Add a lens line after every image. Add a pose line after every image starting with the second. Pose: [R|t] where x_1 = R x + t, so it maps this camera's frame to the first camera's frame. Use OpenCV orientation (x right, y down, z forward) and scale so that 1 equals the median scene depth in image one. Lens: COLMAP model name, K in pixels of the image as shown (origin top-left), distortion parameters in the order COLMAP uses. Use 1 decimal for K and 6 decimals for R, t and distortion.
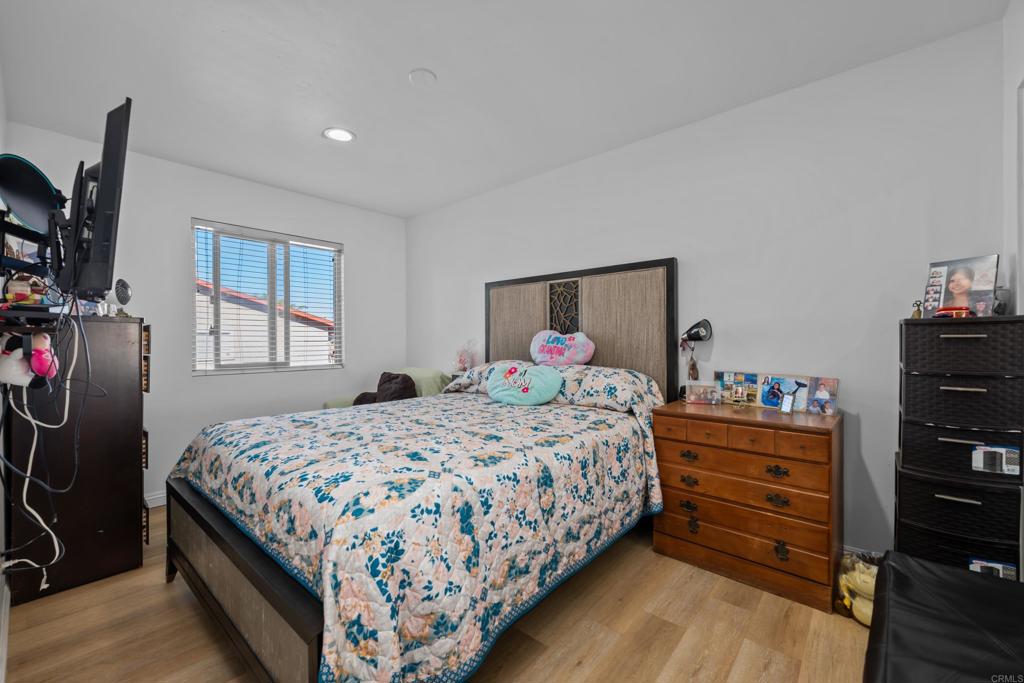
lens RADIAL K [[417.4, 0, 512.0], [0, 417.4, 341.5], [0, 0, 1]] dist [0.000094, -0.000016]
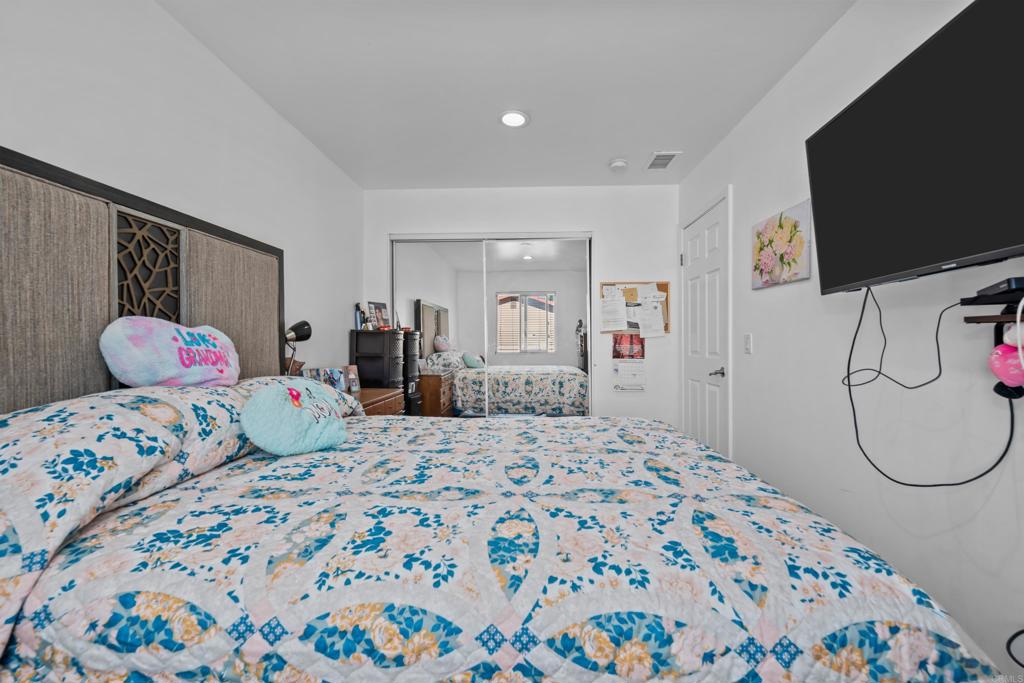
lens RADIAL K [[417.4, 0, 512.0], [0, 417.4, 341.5], [0, 0, 1]] dist [0.000094, -0.000016]
pose [[-0.634608, 0.002642, 0.772829, -0.543735], [0.003867, 0.999992, -0.000243, 0.001765], [-0.772824, 0.002834, -0.634614, 1.013173]]
